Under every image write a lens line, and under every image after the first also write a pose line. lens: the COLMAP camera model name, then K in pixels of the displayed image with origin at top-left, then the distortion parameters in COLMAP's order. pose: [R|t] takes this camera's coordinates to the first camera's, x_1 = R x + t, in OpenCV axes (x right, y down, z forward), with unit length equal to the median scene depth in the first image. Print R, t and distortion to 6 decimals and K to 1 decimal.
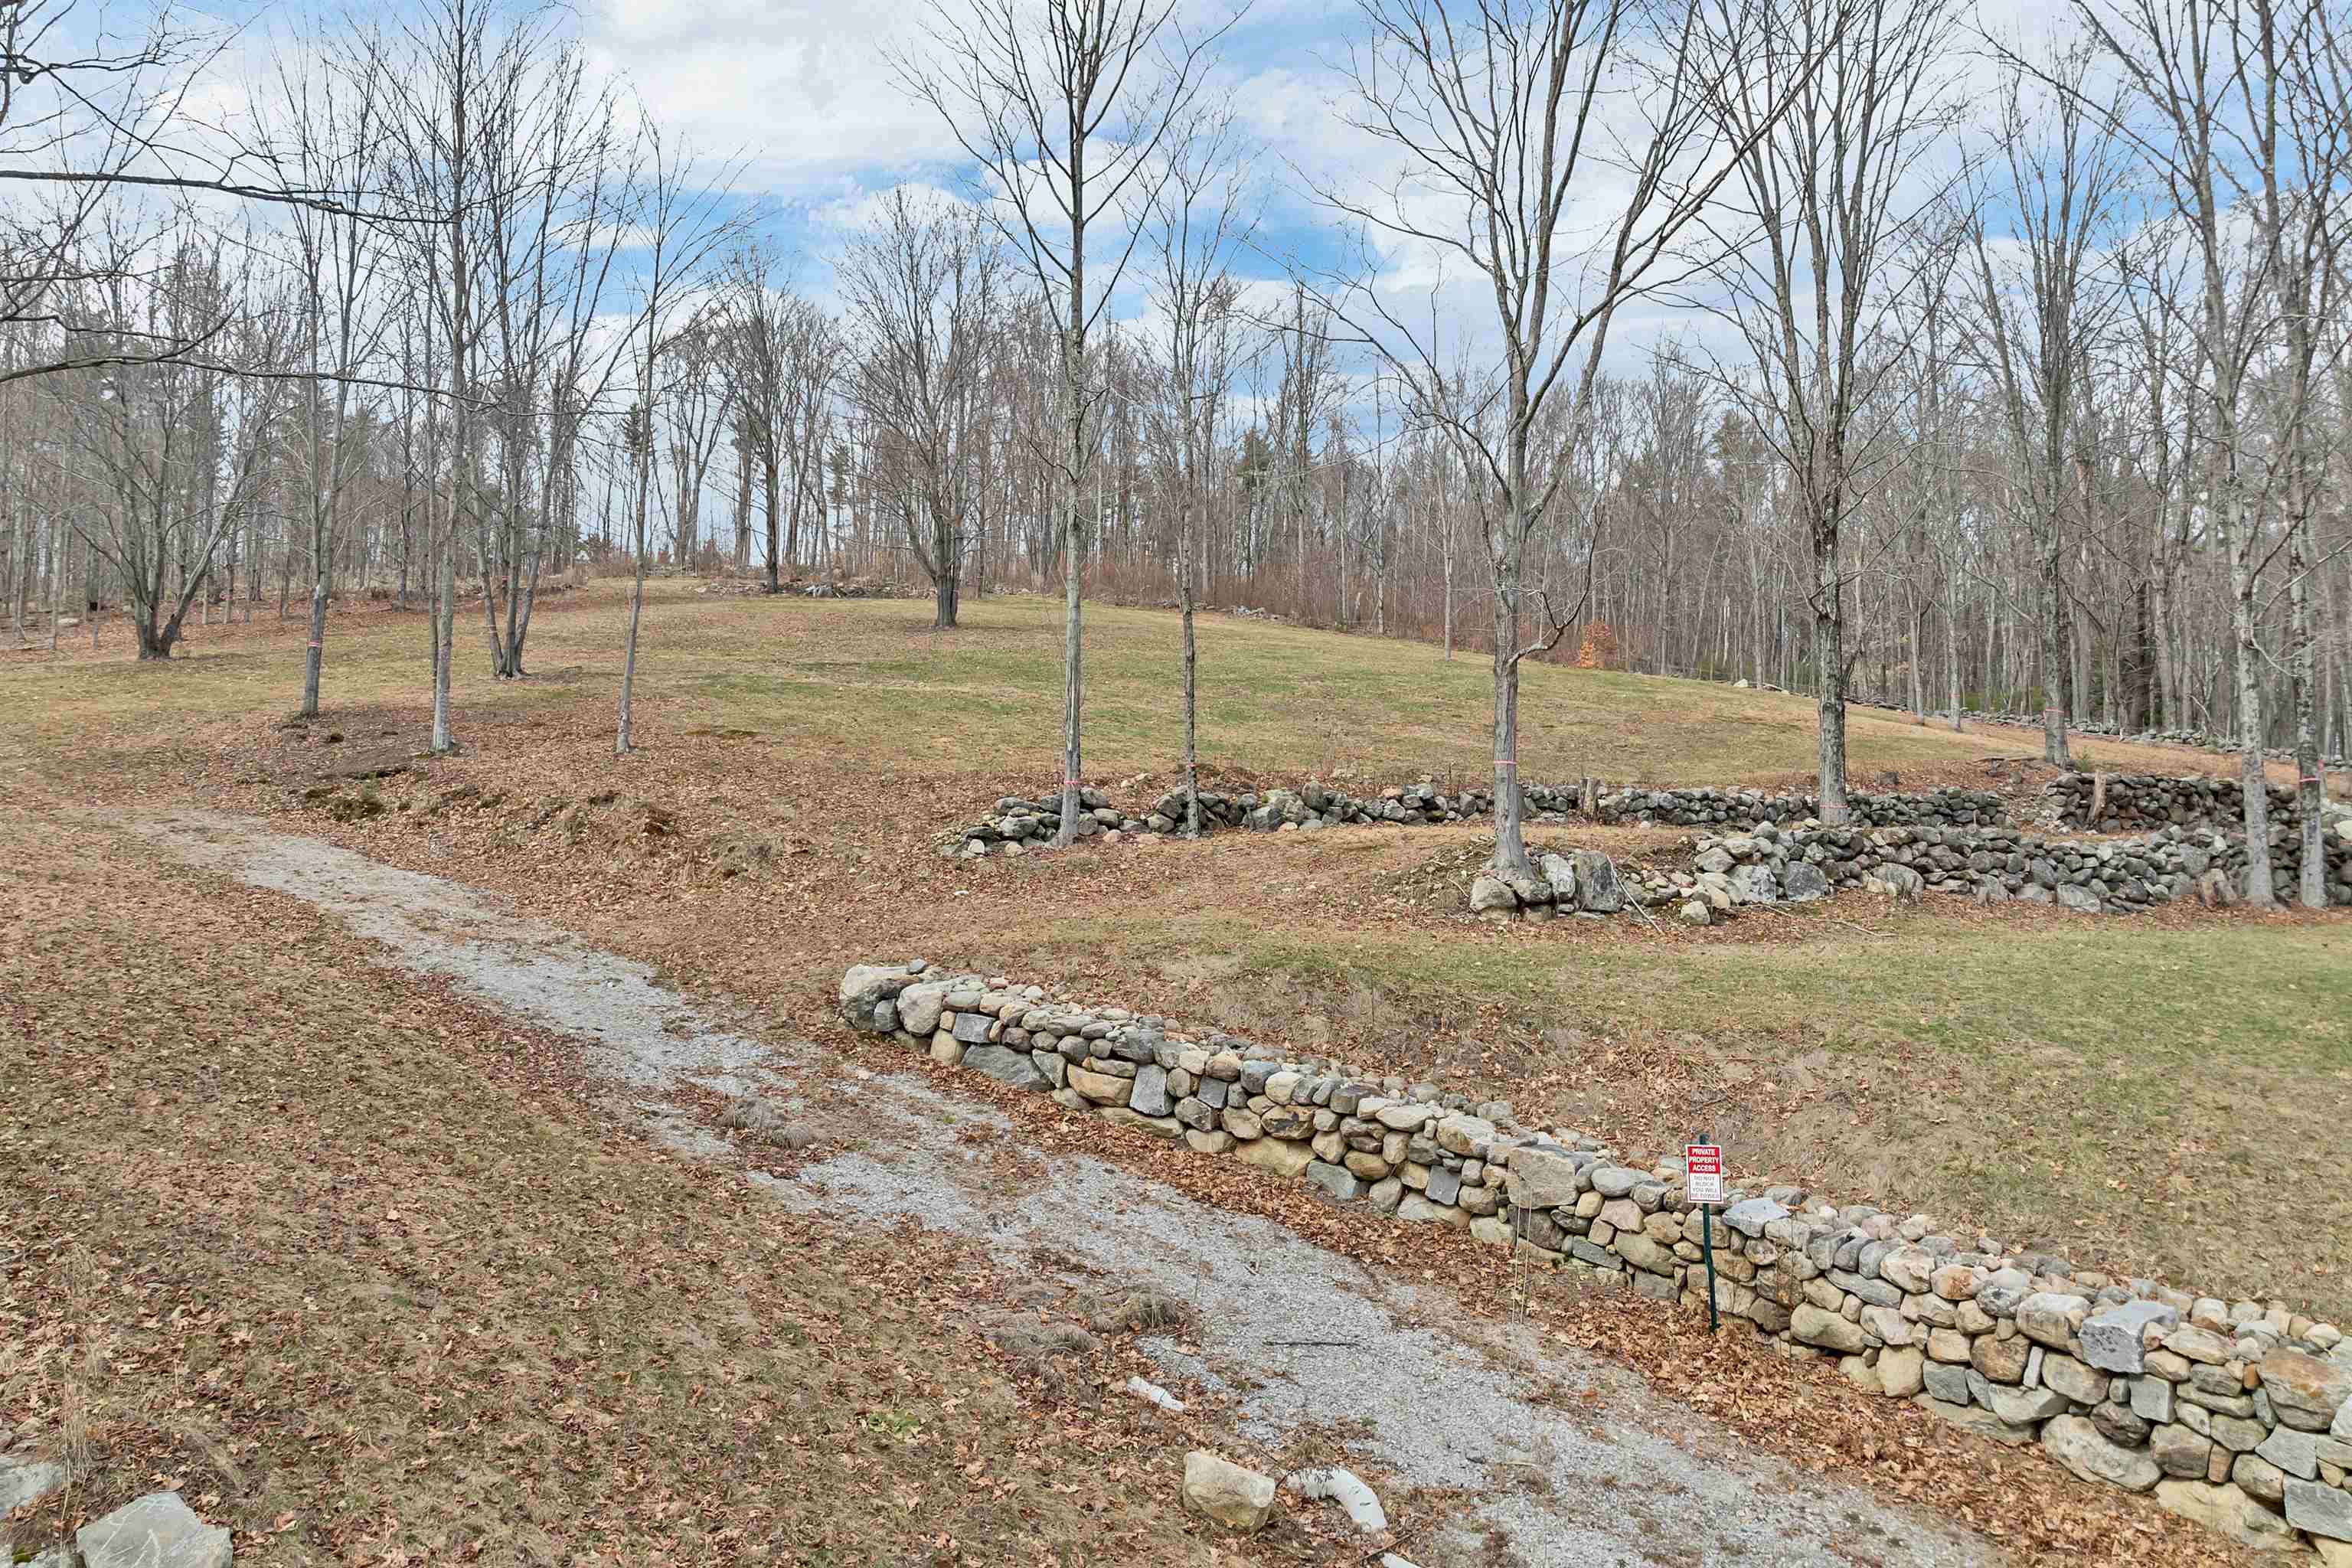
lens RADIAL K [[1691.4, 0, 1182.2], [0, 1691.4, 722.0], [0, 0, 1]] dist [-0.043642, 0.006619]
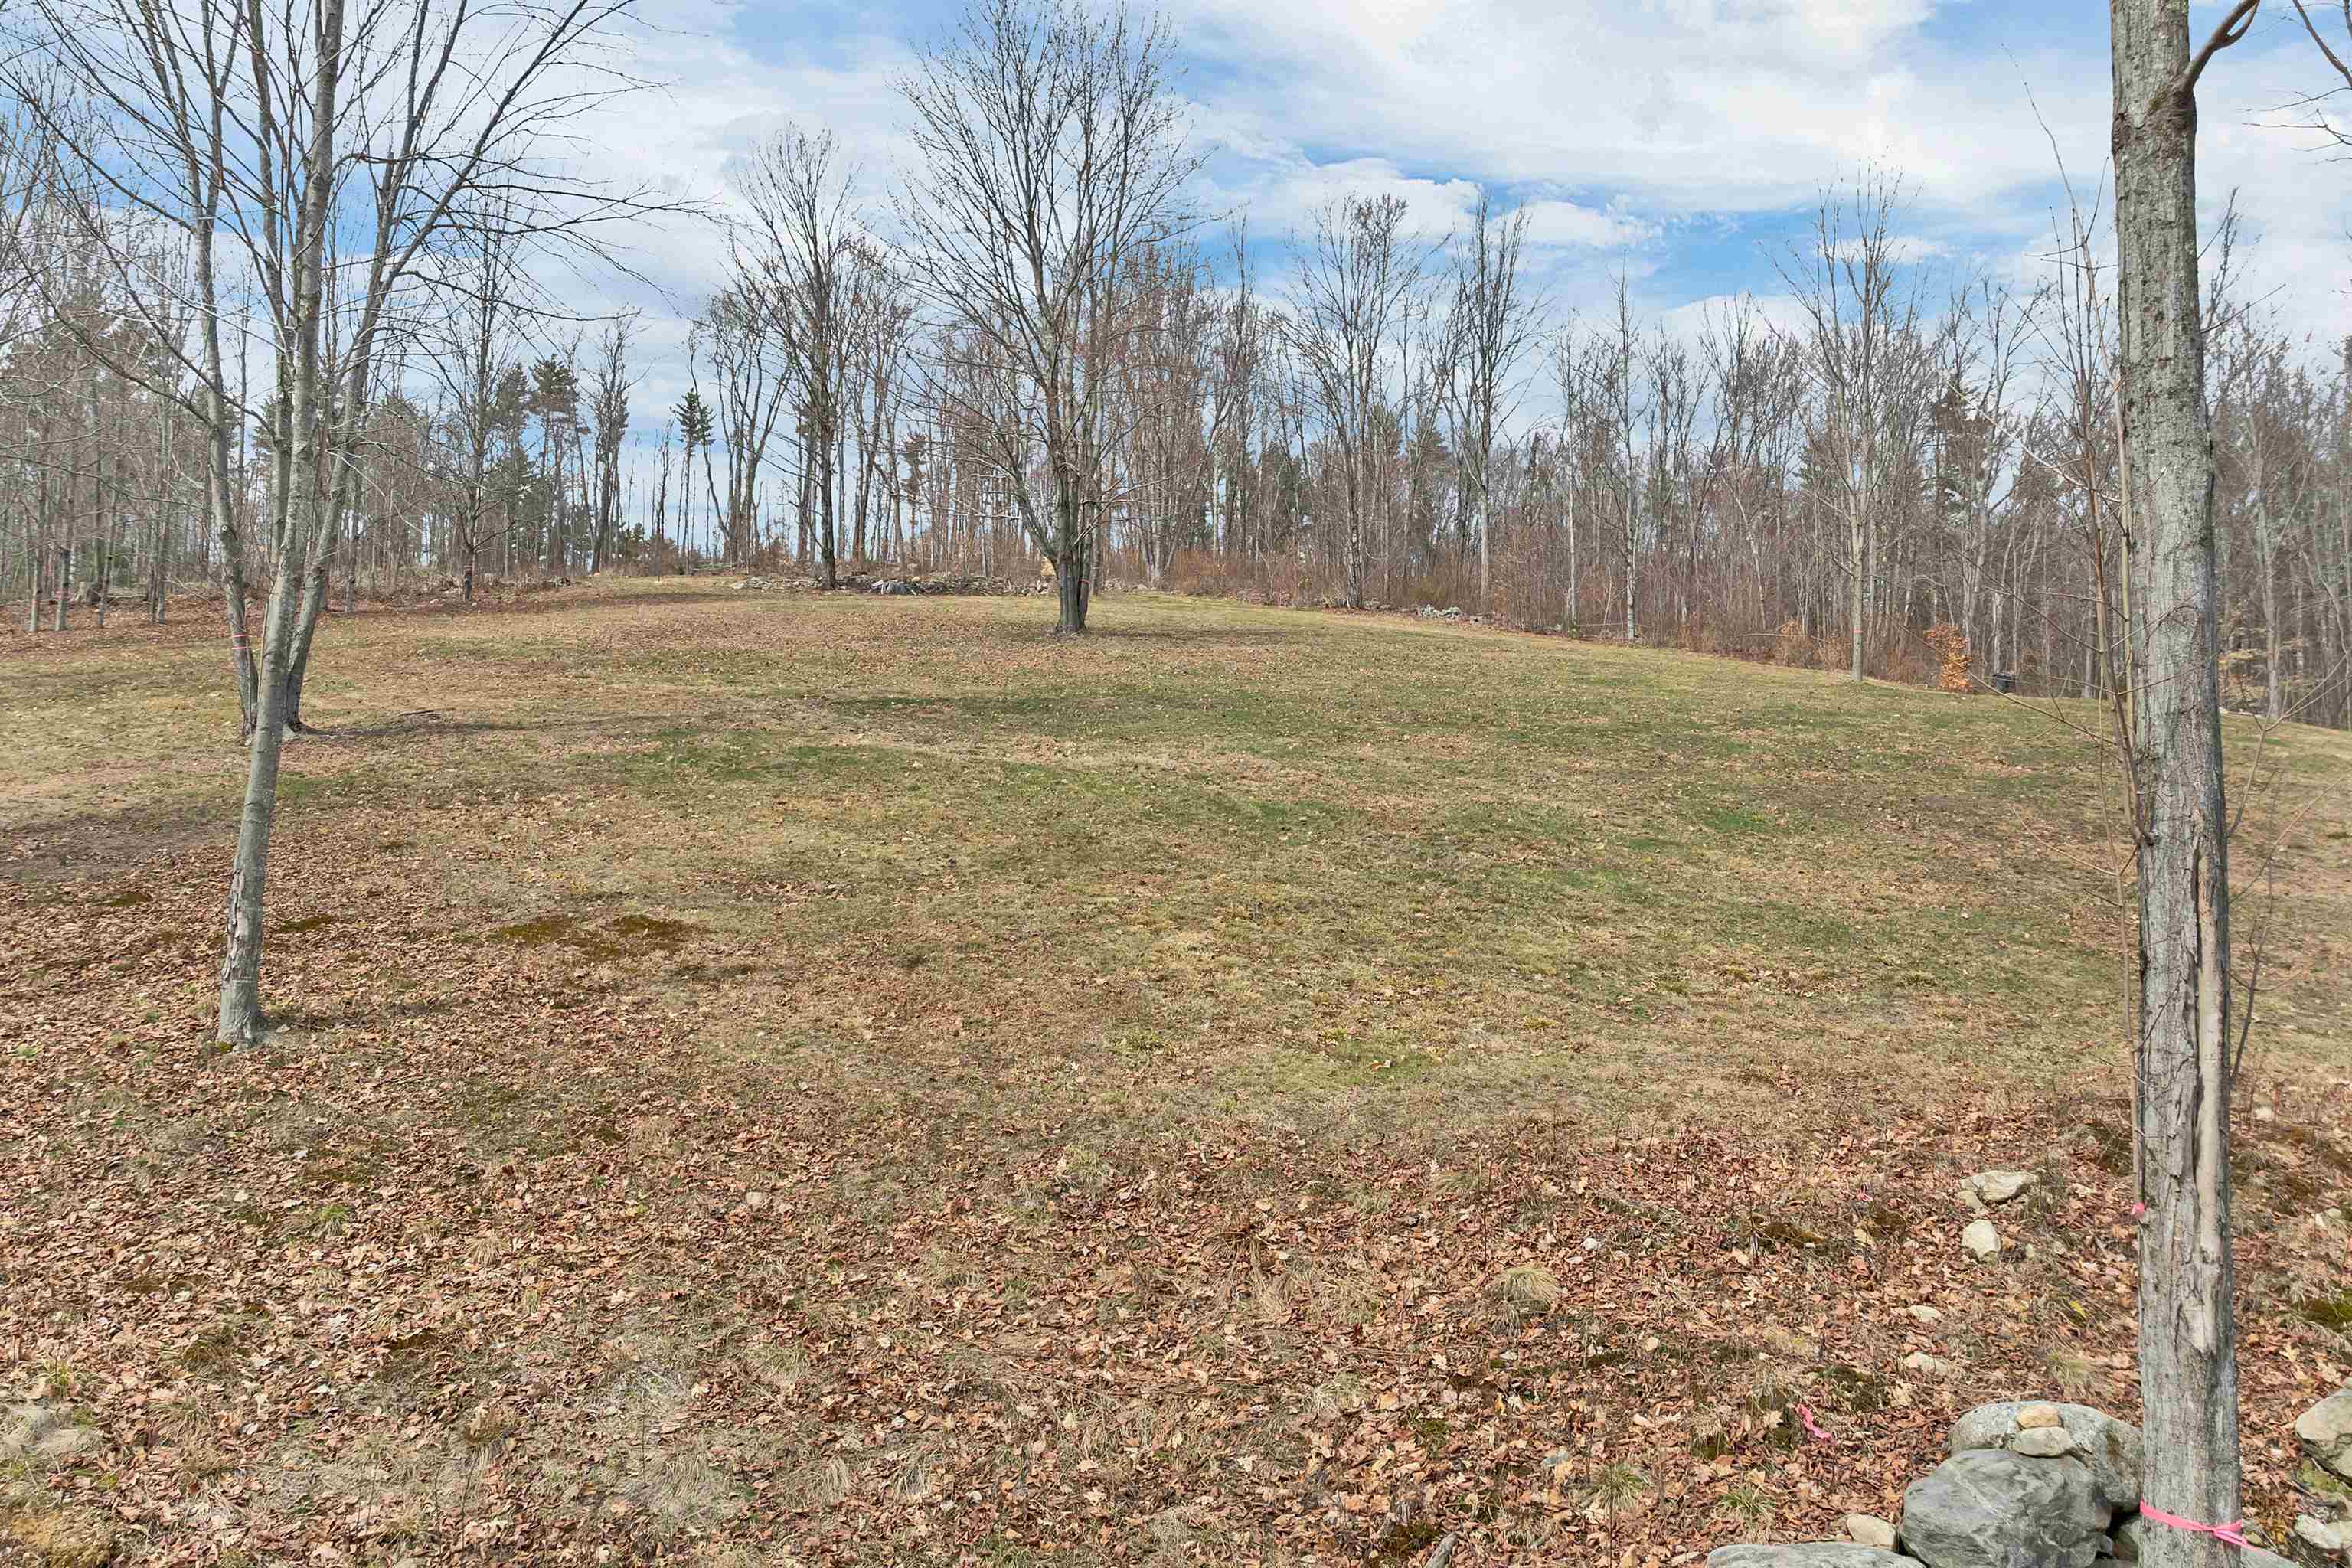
lens RADIAL K [[1691.4, 0, 1182.2], [0, 1691.4, 722.0], [0, 0, 1]] dist [-0.043642, 0.006619]
pose [[0.999047, -0.001720, -0.043604, -0.035022], [0.001638, 0.999997, -0.001920, -0.010352], [0.043607, 0.001847, 0.999047, 0.173292]]
